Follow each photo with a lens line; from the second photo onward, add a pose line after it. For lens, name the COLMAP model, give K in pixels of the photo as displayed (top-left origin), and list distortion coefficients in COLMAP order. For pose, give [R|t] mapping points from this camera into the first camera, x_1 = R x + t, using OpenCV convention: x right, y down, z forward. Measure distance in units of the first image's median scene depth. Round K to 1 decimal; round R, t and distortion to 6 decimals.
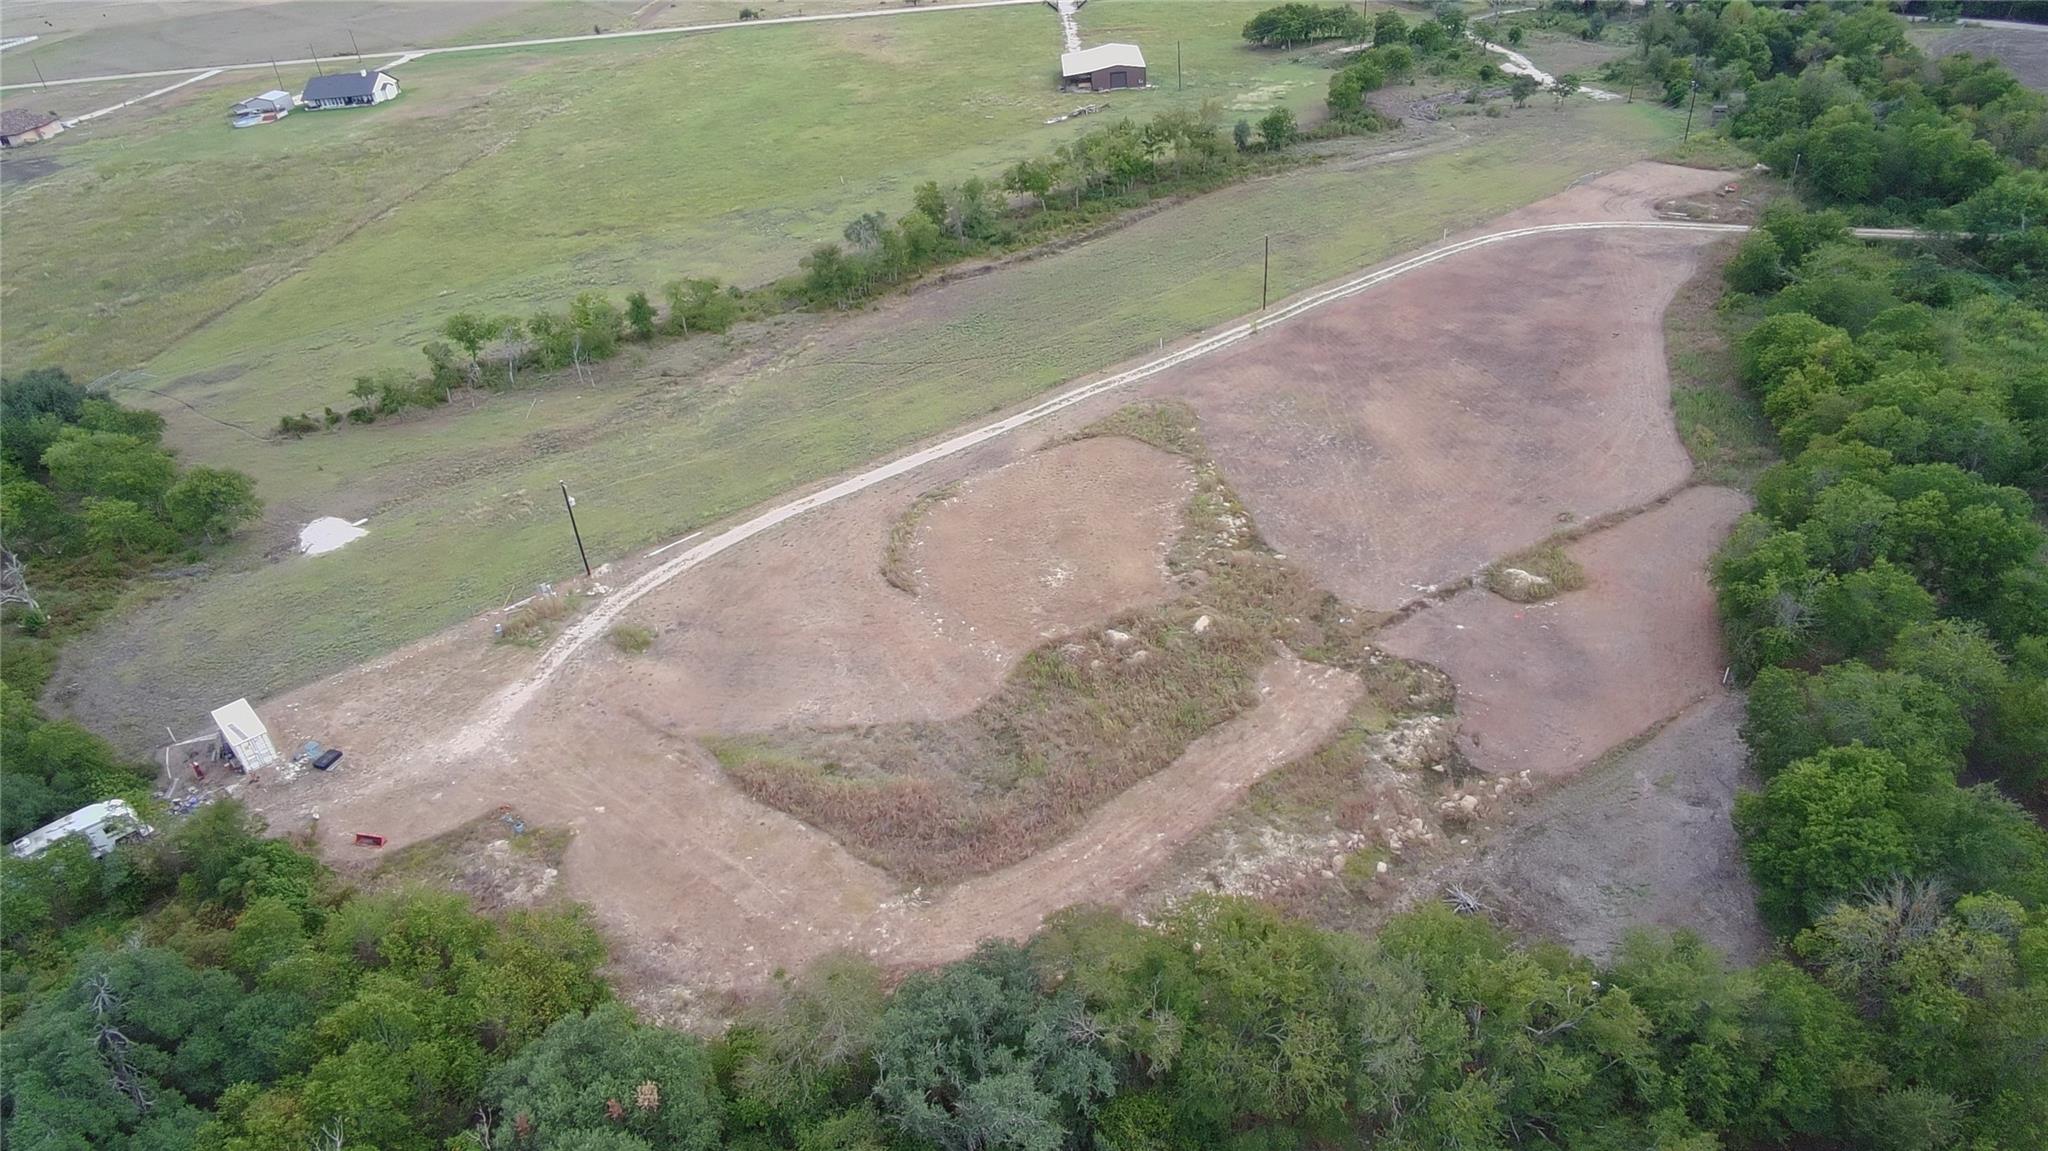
lens RADIAL K [[1275.2, 0, 1024.8], [0, 1275.2, 559.6], [0, 0, 1]] dist [-0.057575, 0.042077]
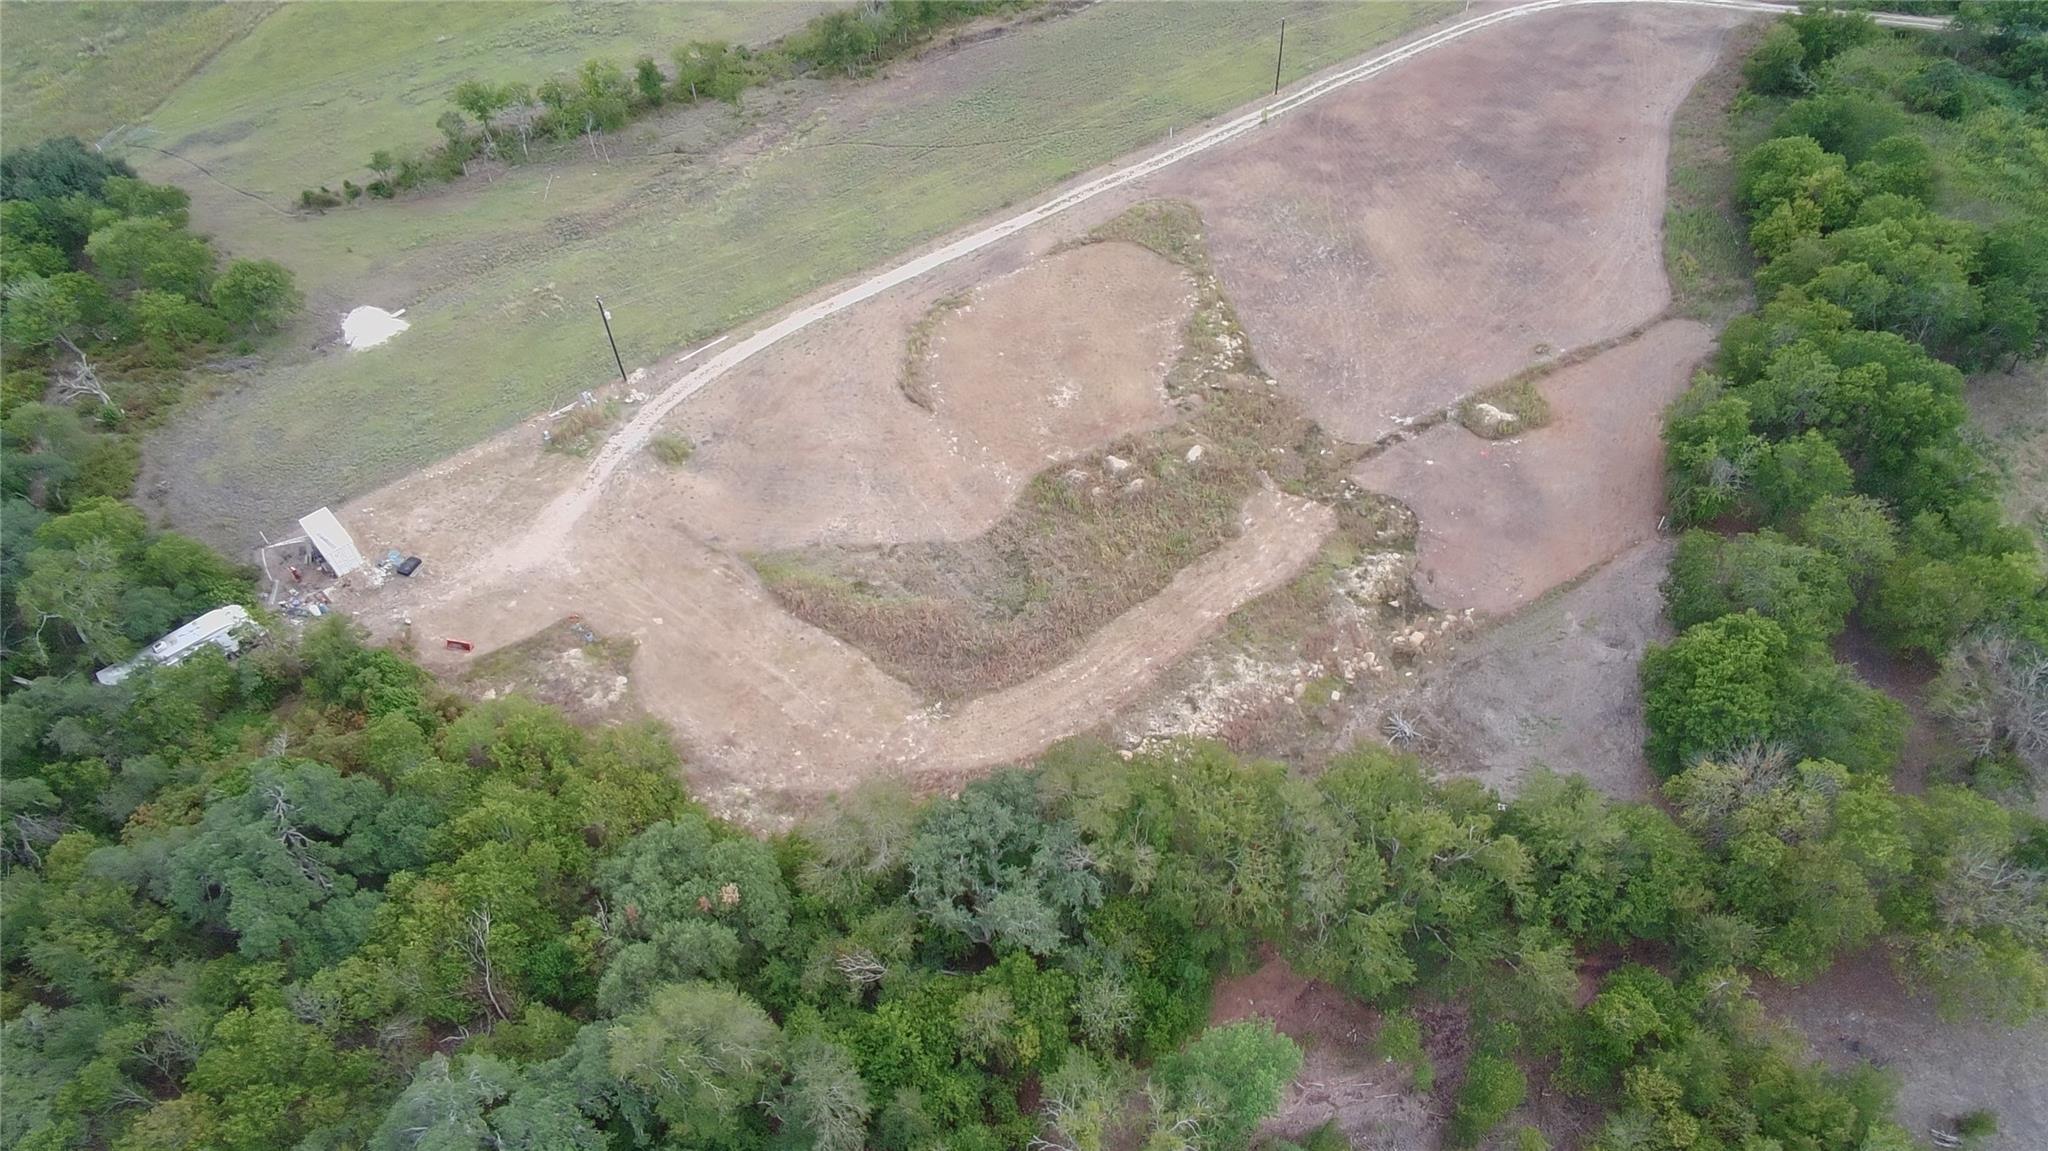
lens RADIAL K [[1275.2, 0, 1024.6], [0, 1275.2, 565.6], [0, 0, 1]] dist [-0.057575, 0.042077]
pose [[0.999681, 0.023676, 0.008846, -0.014893], [-0.025123, 0.969055, 0.245561, -0.123259], [-0.002758, -0.245705, 0.969341, -0.086027]]
